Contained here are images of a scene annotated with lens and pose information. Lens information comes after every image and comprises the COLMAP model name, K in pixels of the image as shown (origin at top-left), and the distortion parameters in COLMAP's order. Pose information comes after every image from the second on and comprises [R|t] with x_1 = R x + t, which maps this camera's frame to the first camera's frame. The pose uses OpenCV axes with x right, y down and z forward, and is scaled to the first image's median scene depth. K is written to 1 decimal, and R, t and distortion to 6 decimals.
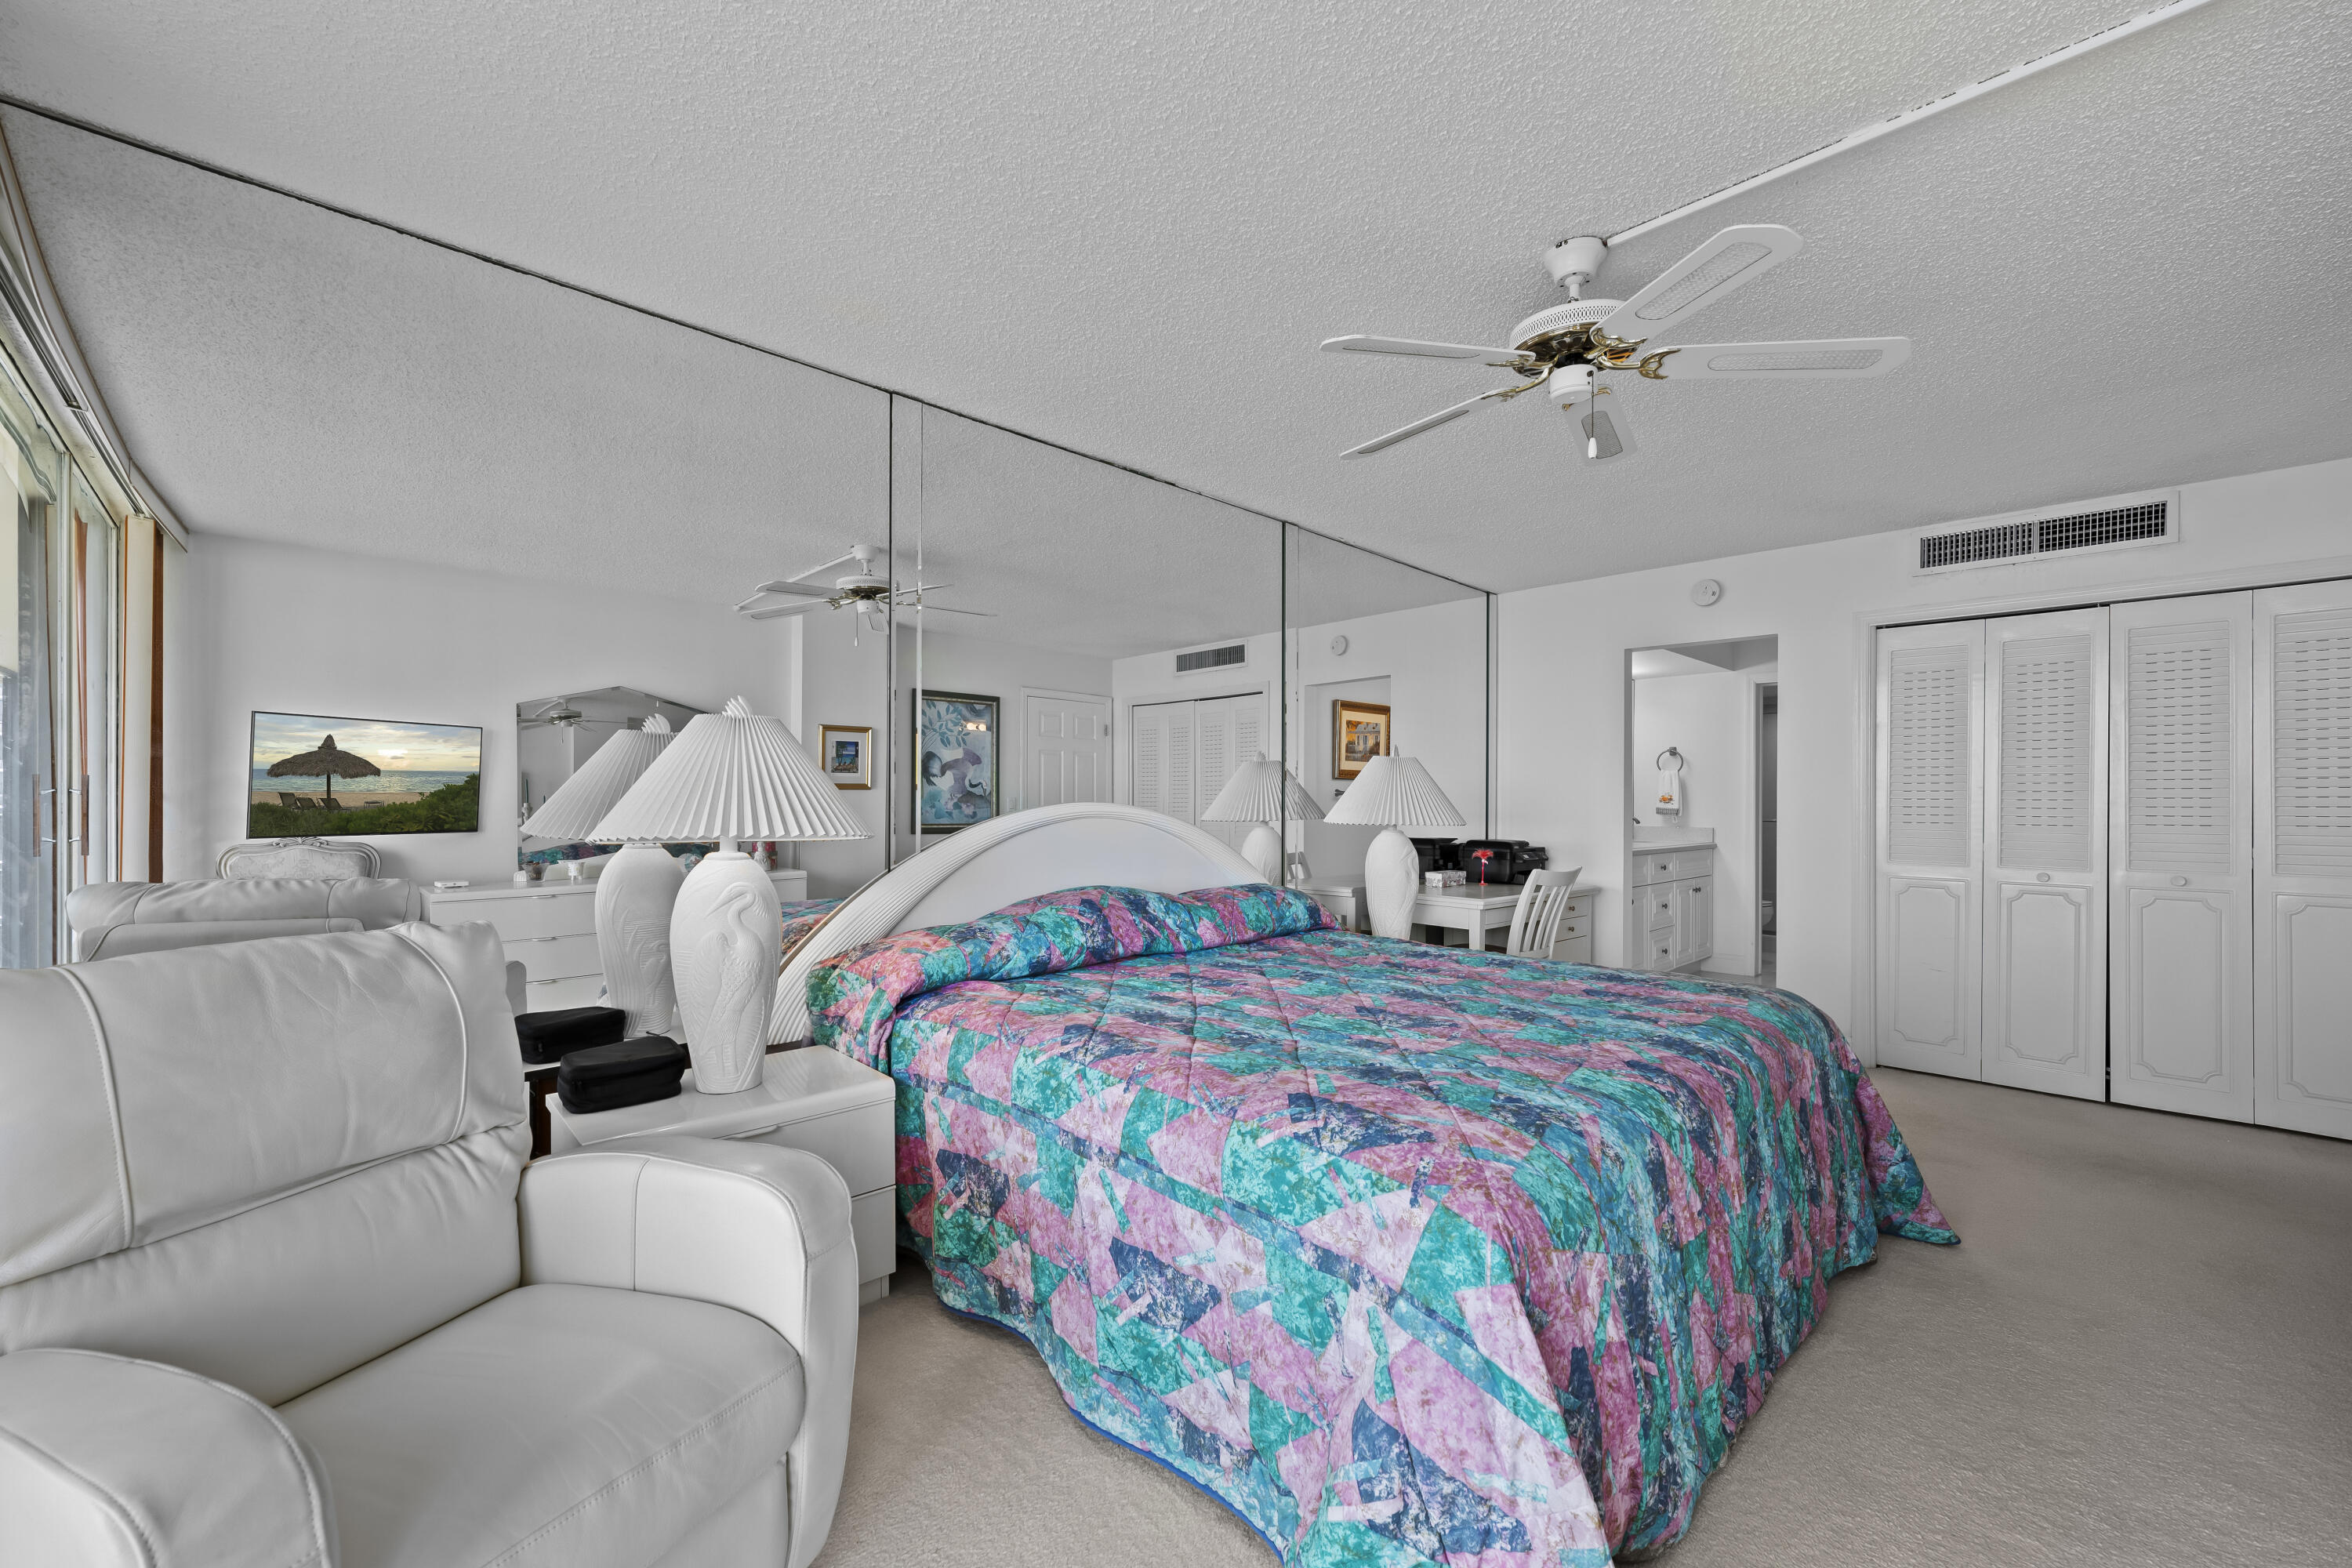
lens RADIAL K [[949.4, 0, 1175.0], [0, 949.4, 799.1], [0, 0, 1]] dist [-0.001625, 0.000895]
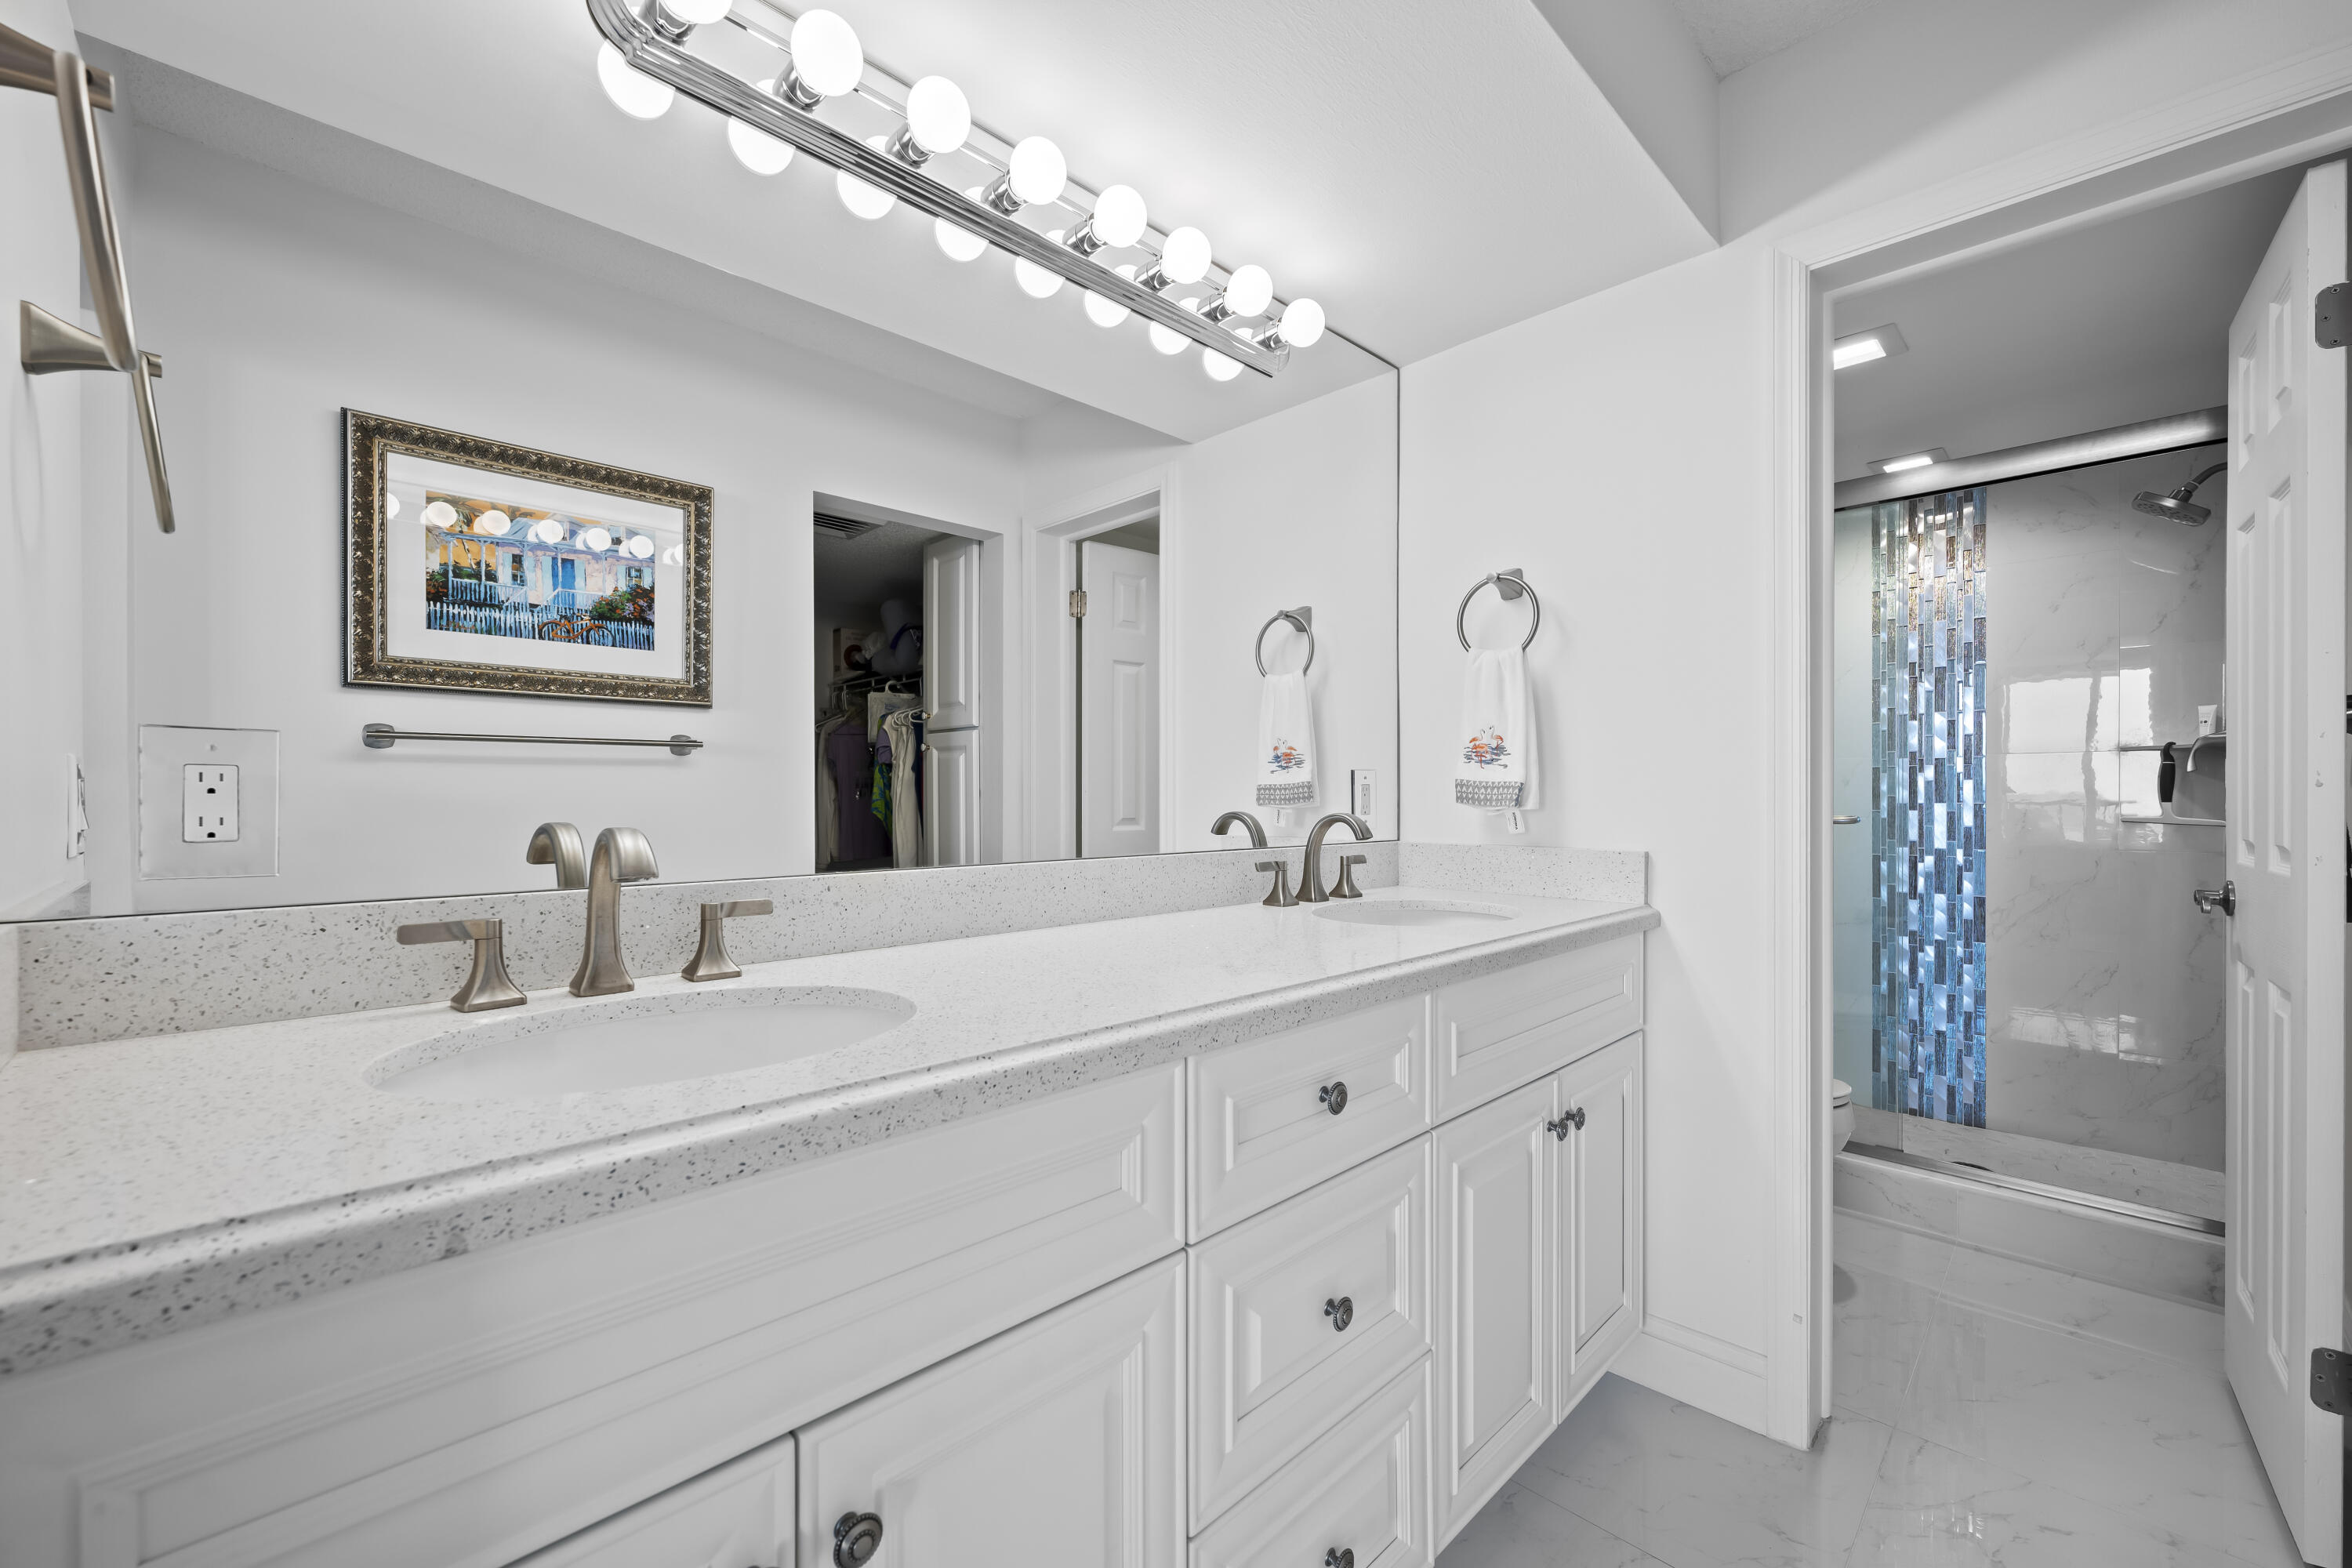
lens RADIAL K [[949.4, 0, 1172.0], [0, 949.4, 783.1], [0, 0, 1]] dist [-0.001625, 0.000895]
pose [[0.999922, -0.003355, -0.012040, 0.426574], [0.003245, 0.999952, -0.009199, 0.012266], [0.012071, 0.009159, 0.999885, 0.714318]]
